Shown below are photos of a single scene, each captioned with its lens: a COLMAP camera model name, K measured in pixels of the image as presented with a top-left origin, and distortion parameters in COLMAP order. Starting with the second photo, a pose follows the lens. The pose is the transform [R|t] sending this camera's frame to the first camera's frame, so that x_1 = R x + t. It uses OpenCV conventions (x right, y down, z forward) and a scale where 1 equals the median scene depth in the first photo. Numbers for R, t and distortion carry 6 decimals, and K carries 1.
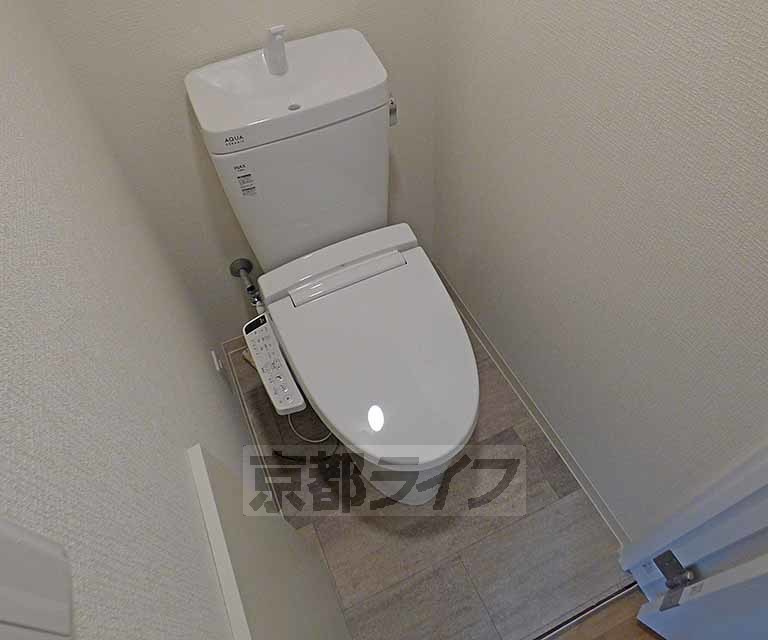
lens RADIAL K [[500.5, 0, 384.0], [0, 500.5, 320.0], [0, 0, 1]] dist [-0.004595, -0.002402]
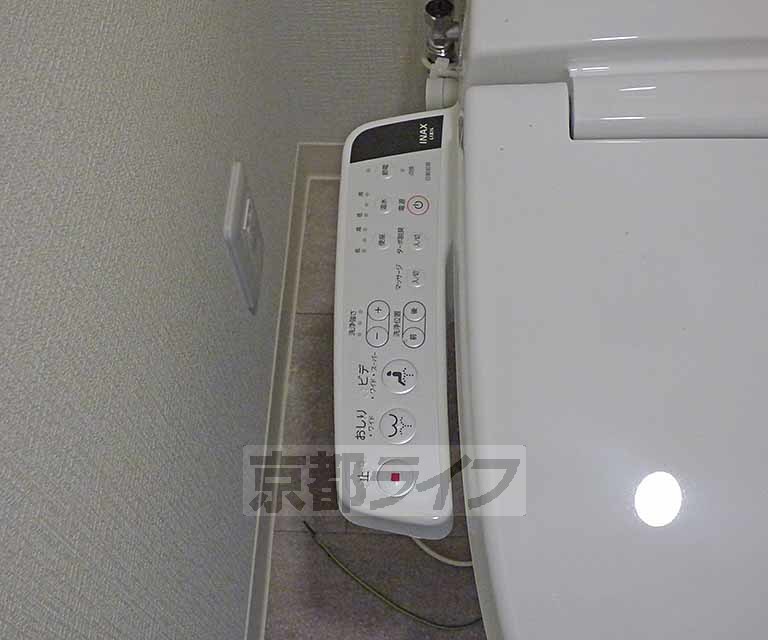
lens RADIAL K [[1150.7, 0, 384.0], [0, 1150.7, 320.0], [0, 0, 1]] dist [-0.007964, -0.011961]
pose [[0.884873, 0.414401, -0.212773, -0.099049], [-0.380313, 0.906424, 0.183735, -0.012719], [0.269003, -0.081661, 0.959671, 0.424289]]
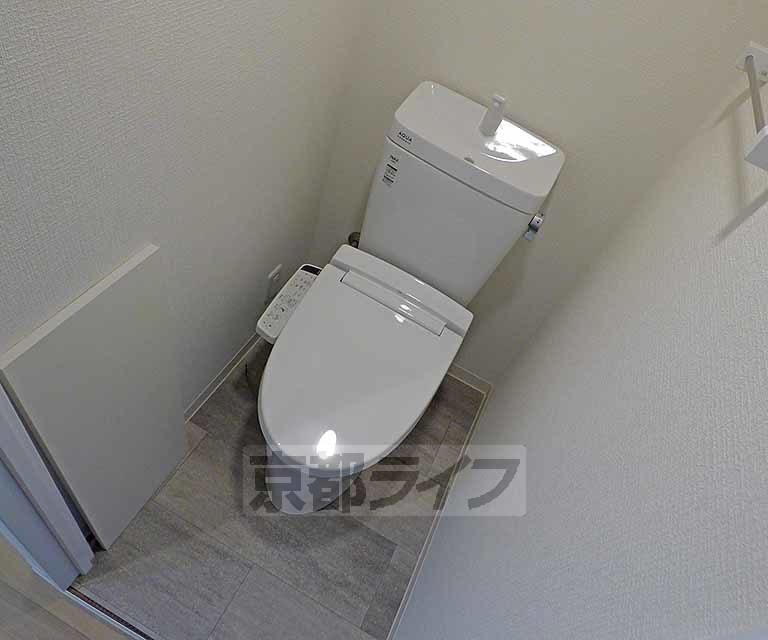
lens RADIAL K [[500.5, 0, 384.0], [0, 500.5, 320.0], [0, 0, 1]] dist [-0.004595, -0.002402]
pose [[0.602711, 0.749474, -0.273913, 0.228882], [-0.780069, 0.625678, -0.004476, -0.039763], [0.168027, 0.216369, 0.961744, -0.022251]]
